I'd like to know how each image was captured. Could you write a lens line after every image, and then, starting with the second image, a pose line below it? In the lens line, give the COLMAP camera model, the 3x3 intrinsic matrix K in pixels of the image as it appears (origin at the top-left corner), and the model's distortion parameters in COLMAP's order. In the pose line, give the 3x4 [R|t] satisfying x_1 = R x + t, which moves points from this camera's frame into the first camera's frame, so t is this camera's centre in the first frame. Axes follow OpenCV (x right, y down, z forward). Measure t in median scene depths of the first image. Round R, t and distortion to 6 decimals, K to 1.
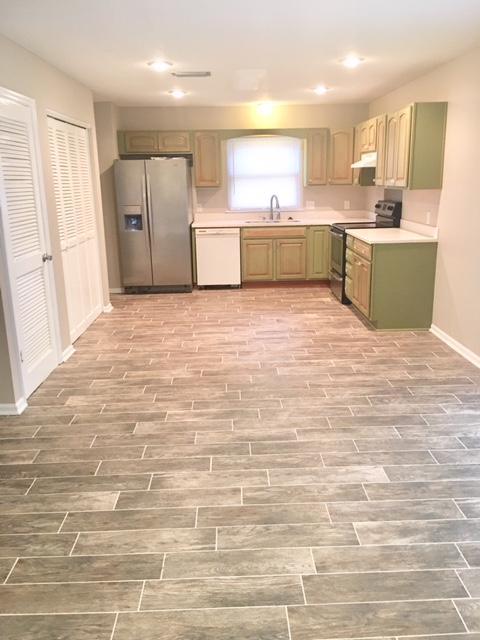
lens RADIAL K [[544.5, 0, 238.6], [0, 544.5, 316.3], [0, 0, 1]] dist [0.077396, -0.126659]
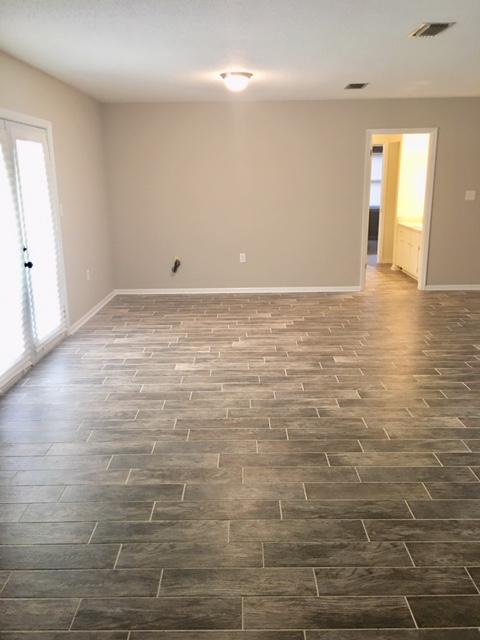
lens RADIAL K [[544.5, 0, 238.6], [0, 544.5, 316.3], [0, 0, 1]] dist [0.077396, -0.126659]
pose [[-0.999231, 0.025845, 0.029485, 0.026480], [0.036827, 0.876730, 0.479572, -0.518421], [-0.013455, 0.480289, -0.877007, 1.992740]]
